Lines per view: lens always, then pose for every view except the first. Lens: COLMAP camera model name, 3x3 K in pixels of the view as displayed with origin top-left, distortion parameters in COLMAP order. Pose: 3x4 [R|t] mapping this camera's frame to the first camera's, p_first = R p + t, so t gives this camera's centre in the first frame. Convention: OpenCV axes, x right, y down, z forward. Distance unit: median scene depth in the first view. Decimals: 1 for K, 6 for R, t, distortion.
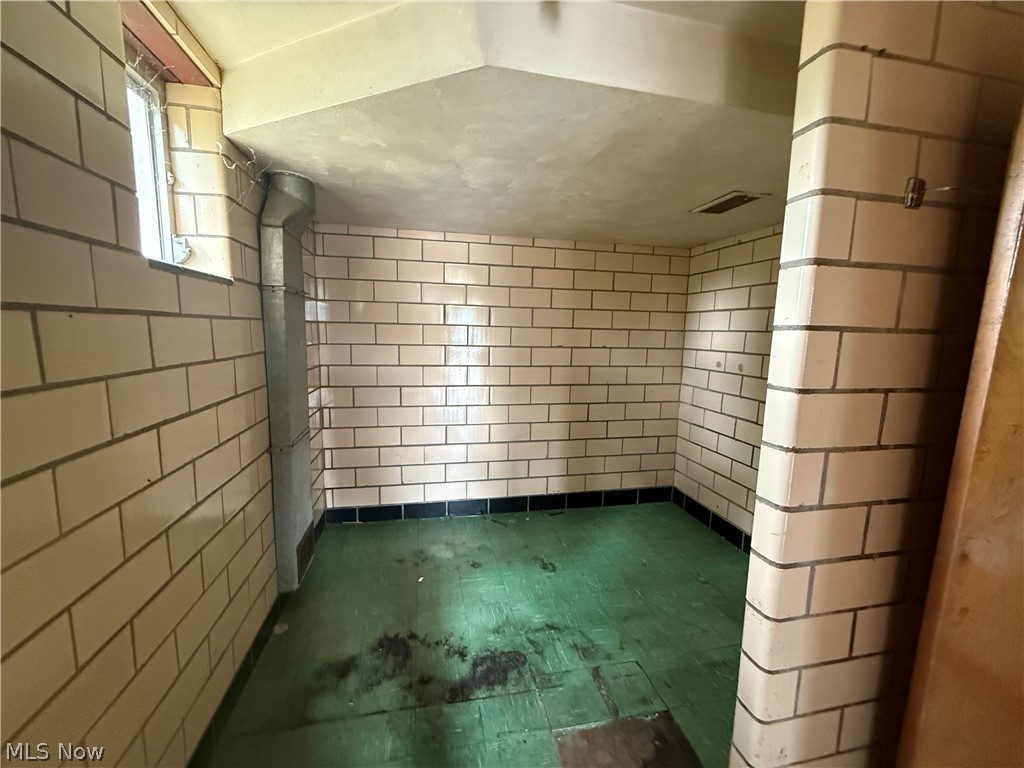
lens RADIAL K [[408.8, 0, 508.5], [0, 408.8, 383.9], [0, 0, 1]] dist [-0.001112, -0.000025]
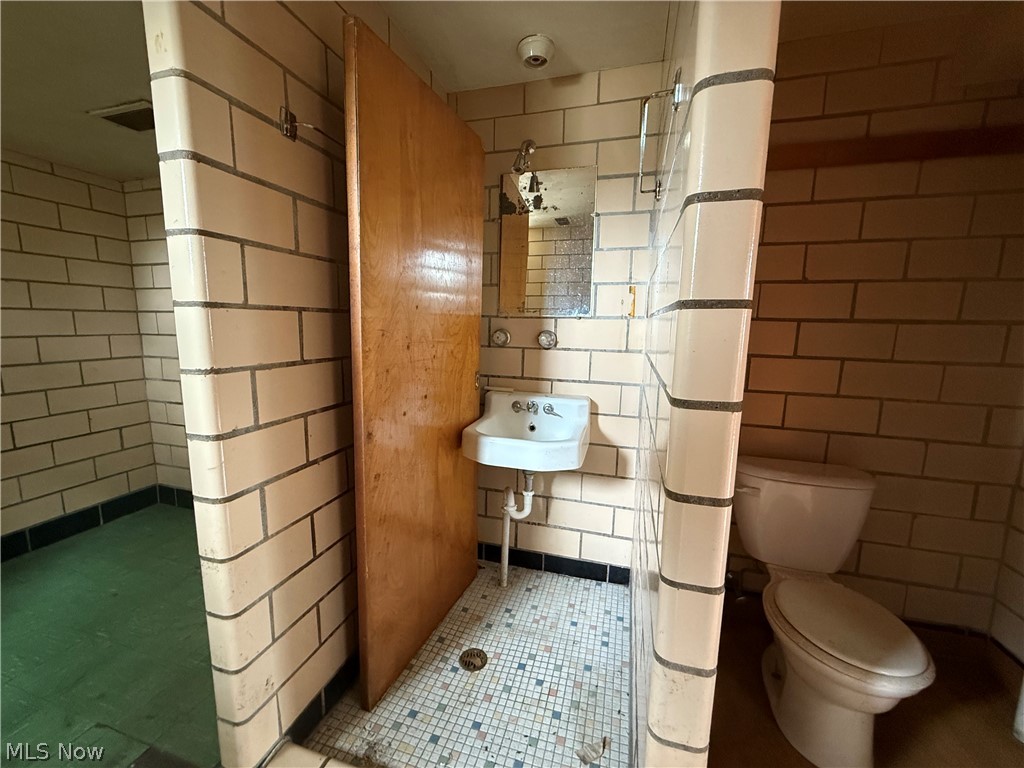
lens RADIAL K [[408.8, 0, 509.5], [0, 408.8, 381.8], [0, 0, 1]] dist [-0.001112, -0.000025]
pose [[0.470063, -0.141571, 0.871205, 0.202740], [0.108045, 0.988859, 0.102393, 0.156243], [-0.875995, 0.045999, 0.480122, -0.014146]]
